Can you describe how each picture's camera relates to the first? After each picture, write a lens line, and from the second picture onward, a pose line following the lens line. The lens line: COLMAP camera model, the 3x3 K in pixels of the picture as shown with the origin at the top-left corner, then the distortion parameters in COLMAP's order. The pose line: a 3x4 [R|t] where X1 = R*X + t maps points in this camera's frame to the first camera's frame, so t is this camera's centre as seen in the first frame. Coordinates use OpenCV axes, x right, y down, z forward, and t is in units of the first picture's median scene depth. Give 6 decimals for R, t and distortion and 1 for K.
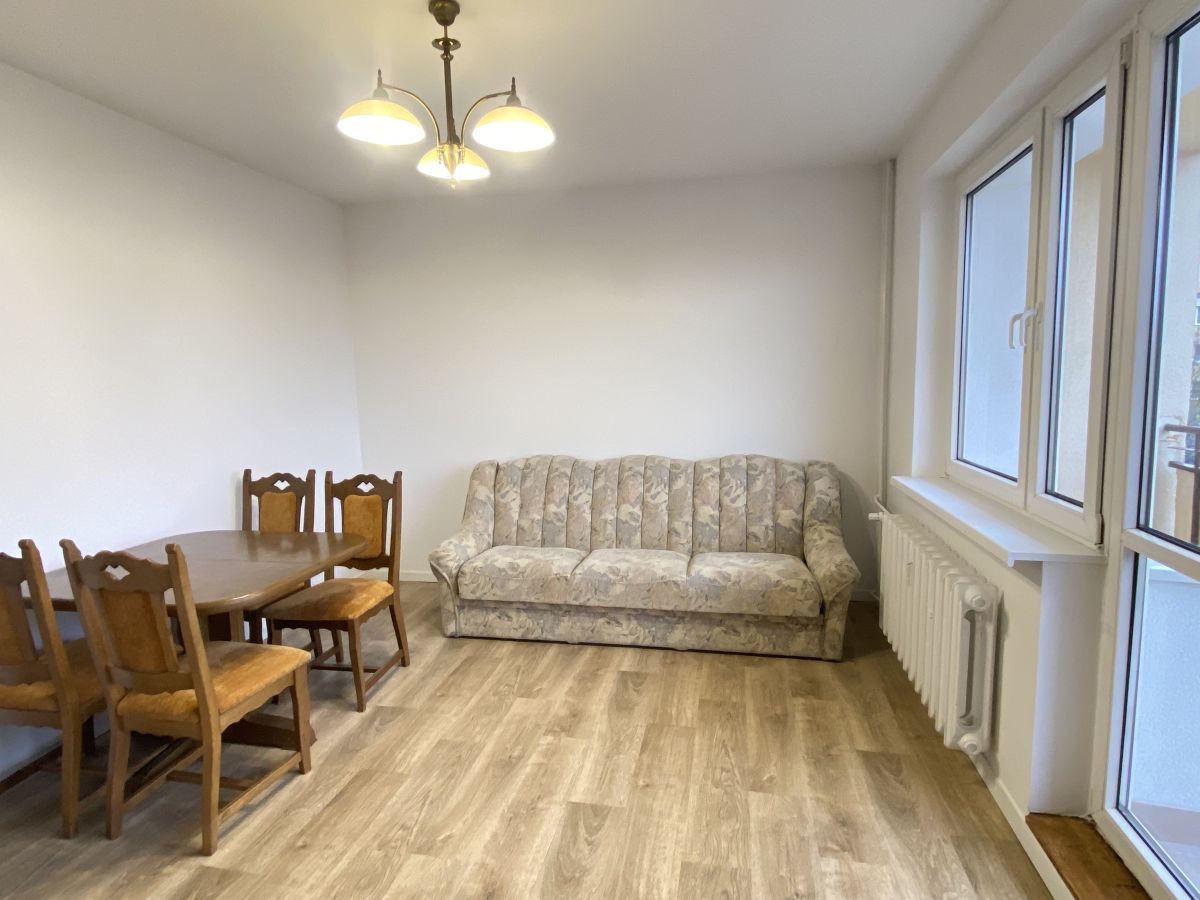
lens RADIAL K [[670.0, 0, 600.0], [0, 670.0, 450.0], [0, 0, 1]] dist [0.050787, -0.050754]
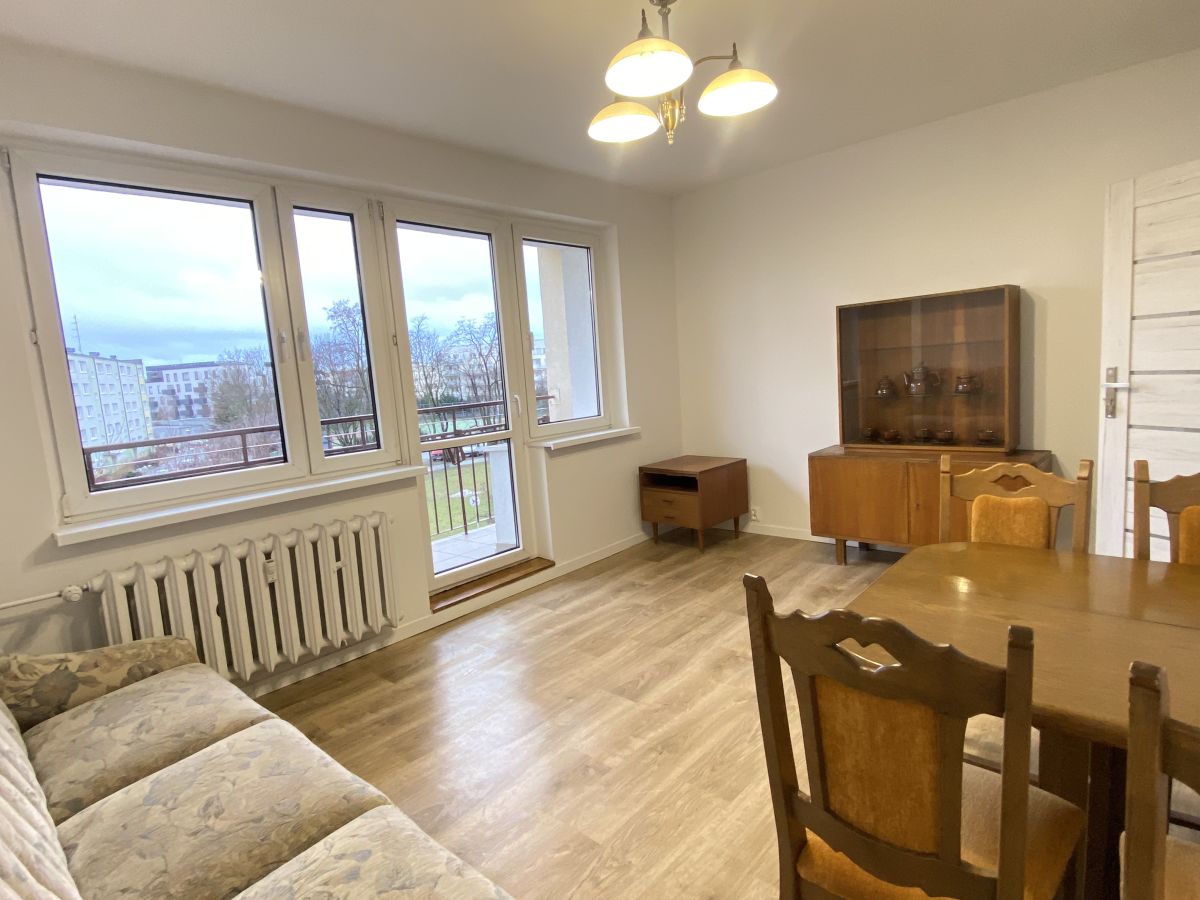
lens RADIAL K [[621.1, 0, 596.8], [0, 621.1, 441.2], [0, 0, 1]] dist [0.002577, -0.000271]
pose [[-0.856484, 0.022108, 0.515699, -0.379844], [0.140545, 0.971322, 0.191781, -0.100353], [-0.496670, 0.236736, -0.835030, 1.243317]]
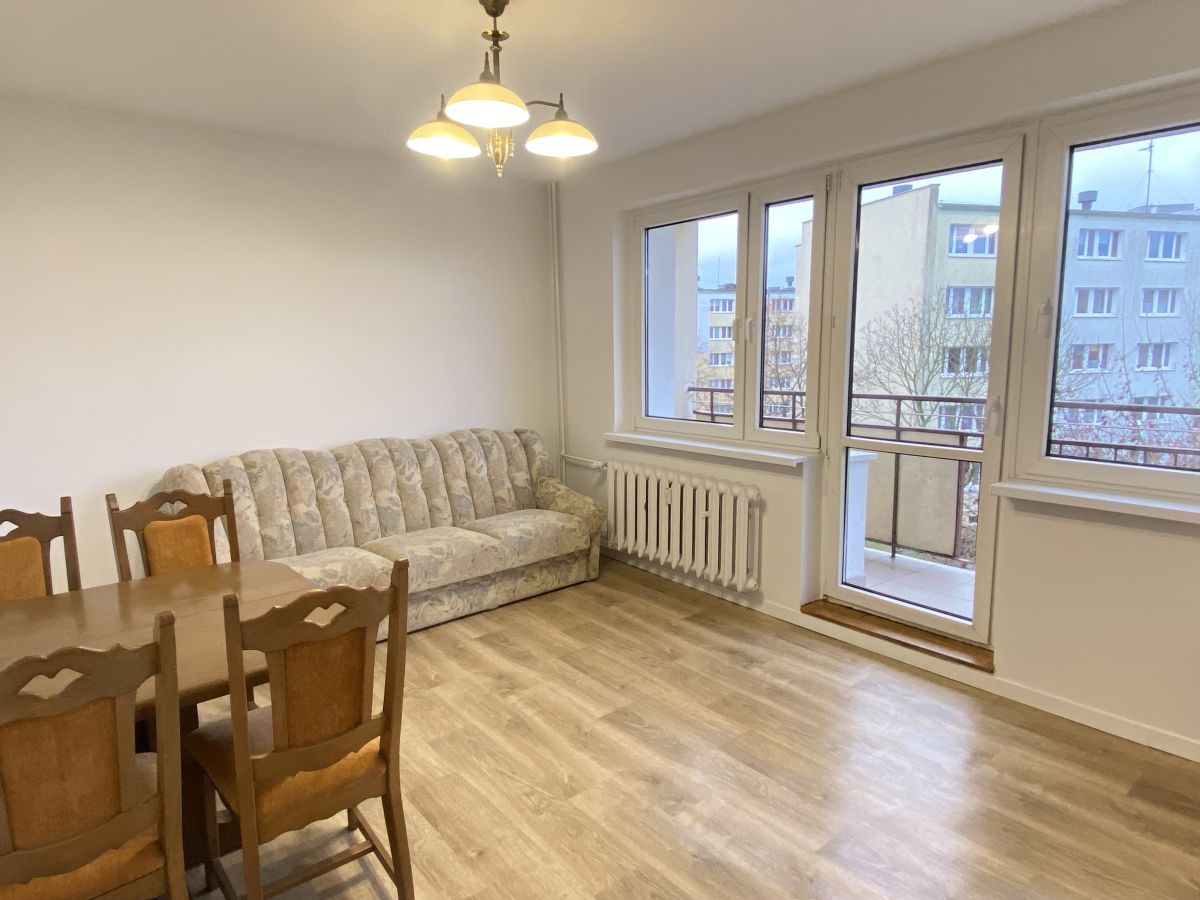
lens RADIAL K [[711.5, 0, 603.7], [0, 711.5, 447.0], [0, 0, 1]] dist [0.110214, -0.124099]
pose [[0.621288, -0.101751, 0.776948, -0.658139], [0.083556, 0.994483, 0.063424, -0.023141], [-0.779115, 0.025514, 0.626362, 0.126997]]
